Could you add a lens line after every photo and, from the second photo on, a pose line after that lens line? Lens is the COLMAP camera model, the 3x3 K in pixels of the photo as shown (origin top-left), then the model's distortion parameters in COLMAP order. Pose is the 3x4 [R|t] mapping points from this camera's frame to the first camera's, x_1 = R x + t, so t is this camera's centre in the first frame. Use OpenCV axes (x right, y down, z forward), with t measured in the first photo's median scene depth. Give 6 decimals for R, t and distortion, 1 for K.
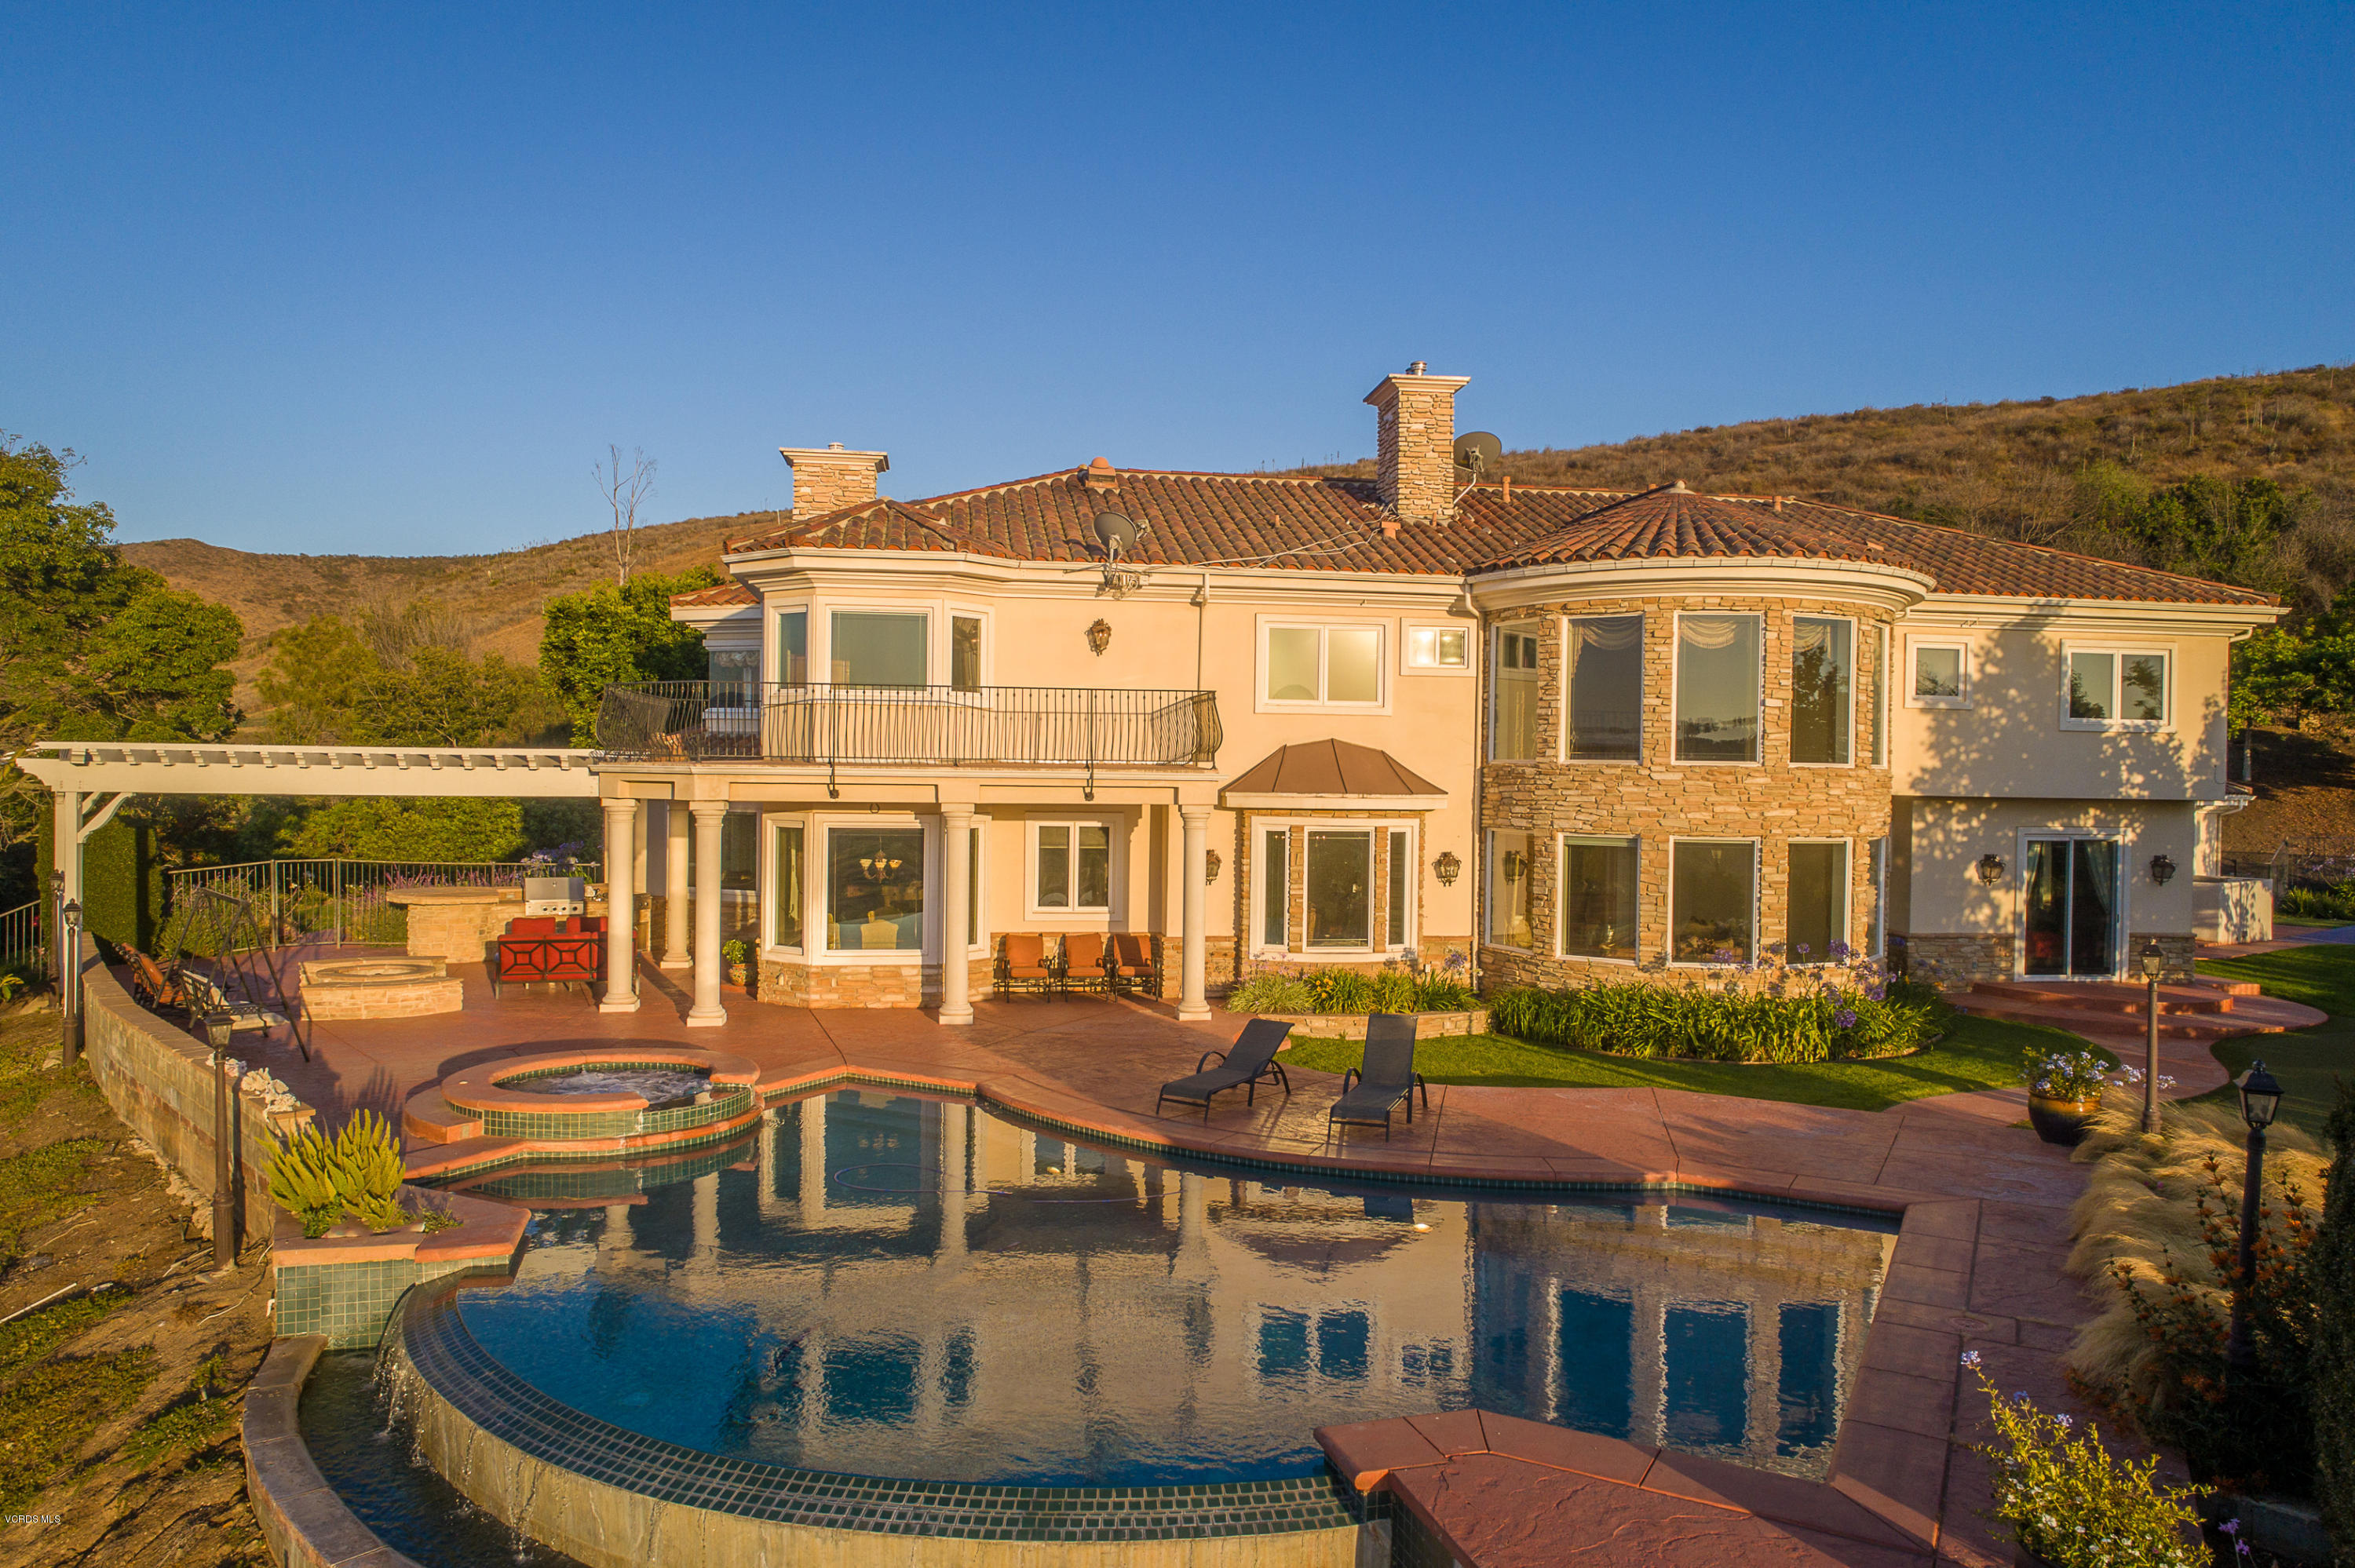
lens RADIAL K [[1577.2, 0, 1178.5], [0, 1577.2, 814.2], [0, 0, 1]] dist [-0.002072, 0.008005]
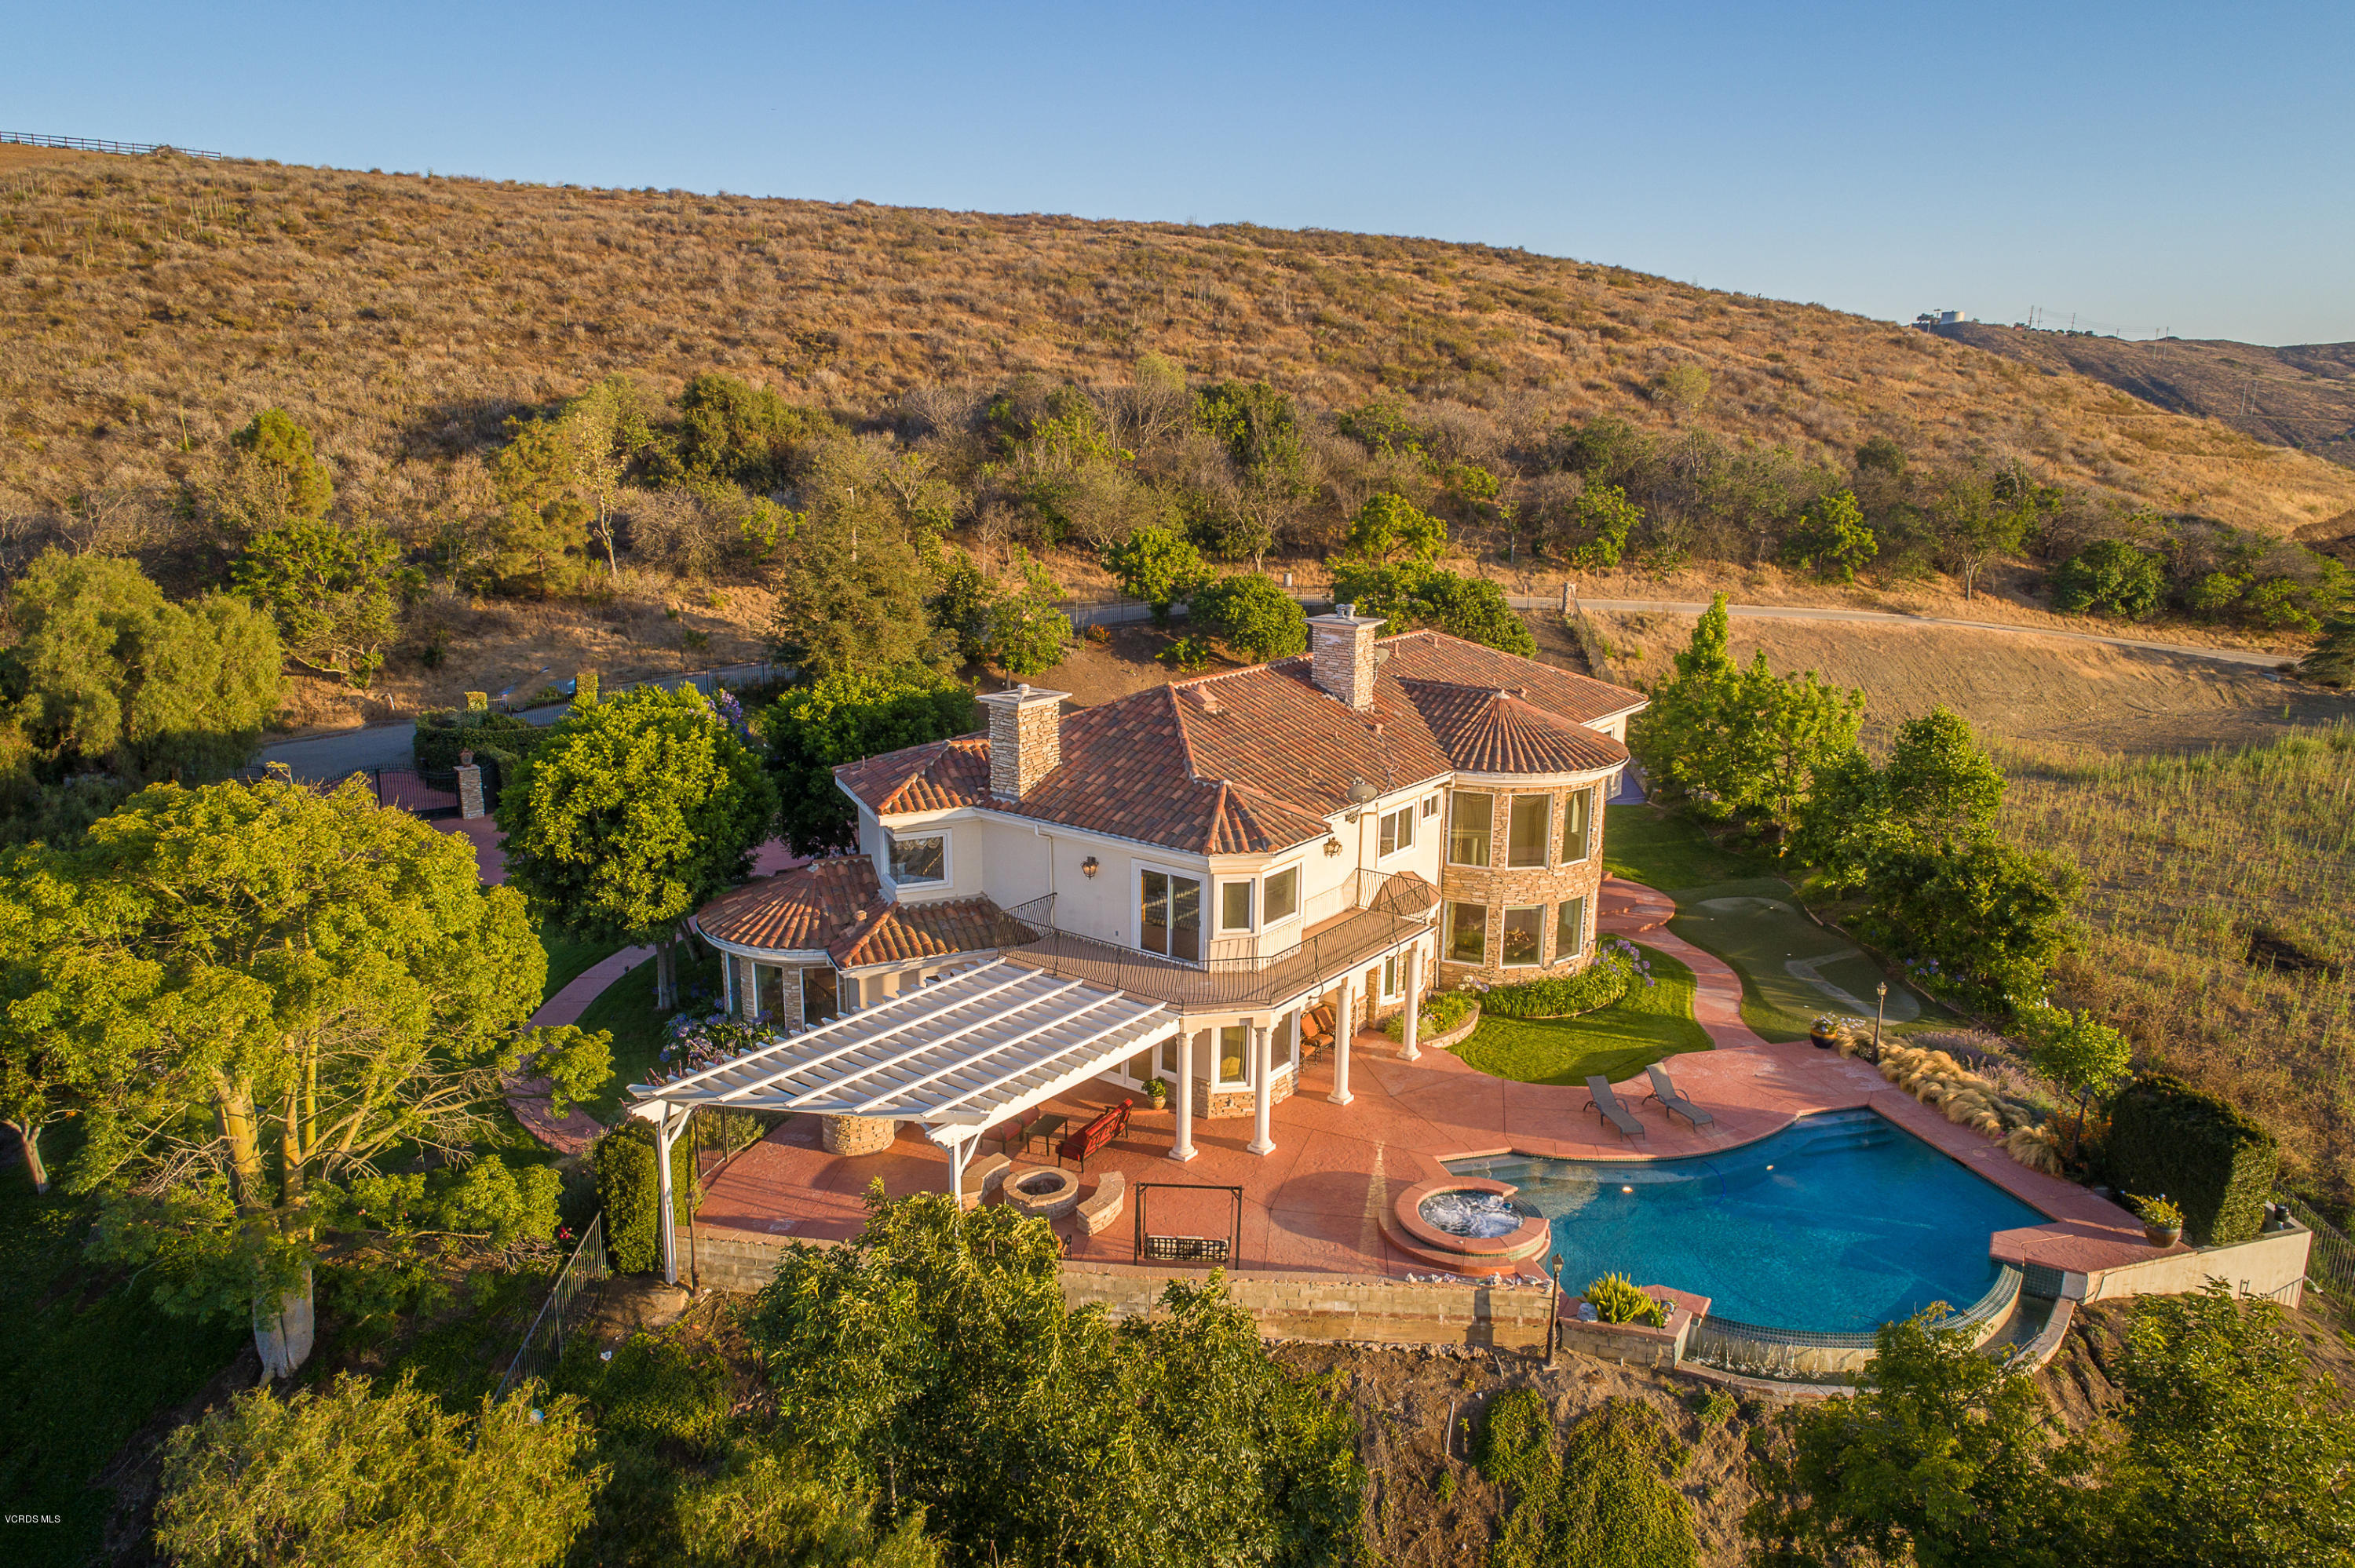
lens RADIAL K [[1577.2, 0, 1178.5], [0, 1577.2, 814.2], [0, 0, 1]] dist [-0.002072, 0.008005]
pose [[0.715446, -0.178088, 0.675590, -1.249545], [0.021113, 0.972038, 0.233874, -0.526332], [-0.698349, -0.153060, 0.699200, -0.028734]]
